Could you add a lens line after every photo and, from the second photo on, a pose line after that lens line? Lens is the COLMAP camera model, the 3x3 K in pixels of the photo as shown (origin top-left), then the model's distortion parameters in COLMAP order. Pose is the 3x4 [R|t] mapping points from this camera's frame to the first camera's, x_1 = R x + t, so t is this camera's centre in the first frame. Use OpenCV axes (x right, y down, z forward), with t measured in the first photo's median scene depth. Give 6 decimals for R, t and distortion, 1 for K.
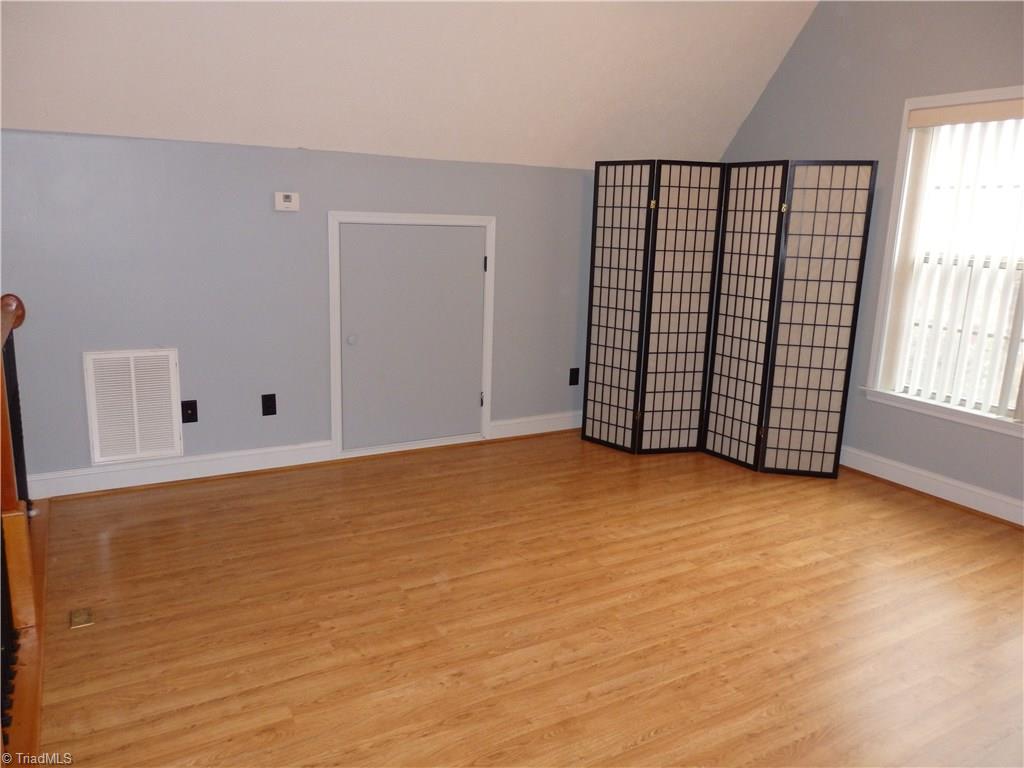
lens RADIAL K [[761.8, 0, 513.4], [0, 761.8, 384.8], [0, 0, 1]] dist [0.003781, 0.007013]
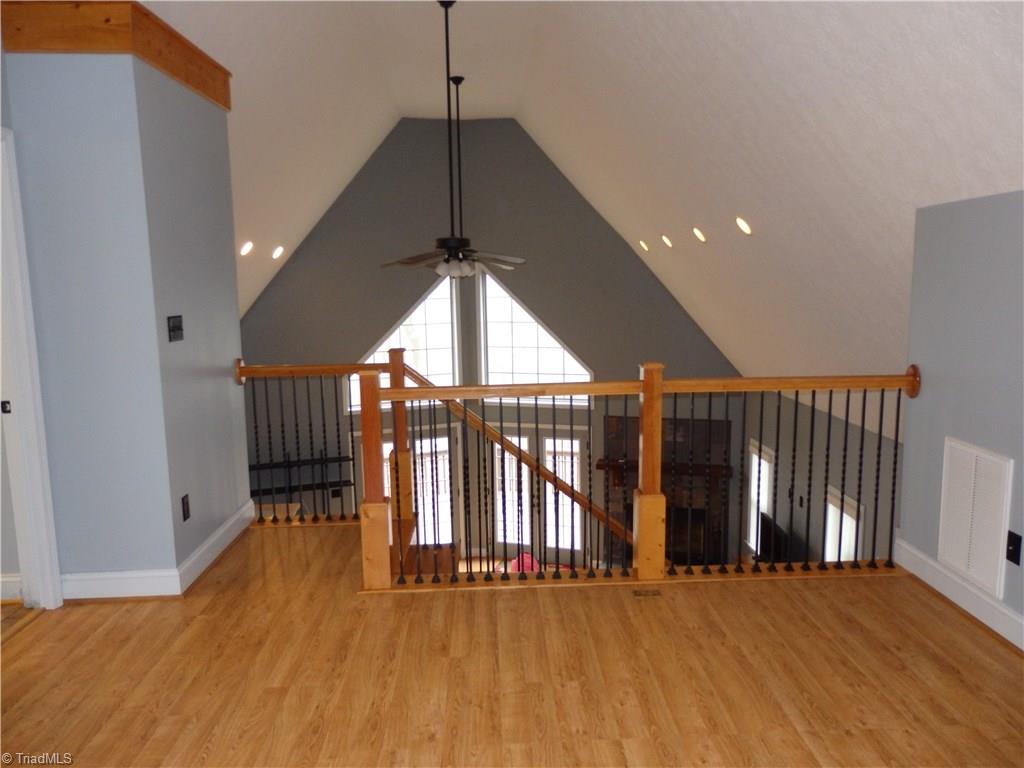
lens RADIAL K [[761.8, 0, 513.2], [0, 761.8, 384.0], [0, 0, 1]] dist [0.003781, 0.007013]
pose [[-0.468284, 0.102669, -0.877593, 0.644010], [-0.186439, 0.959382, 0.211722, -0.270312], [0.863684, 0.262764, -0.430121, 1.271330]]
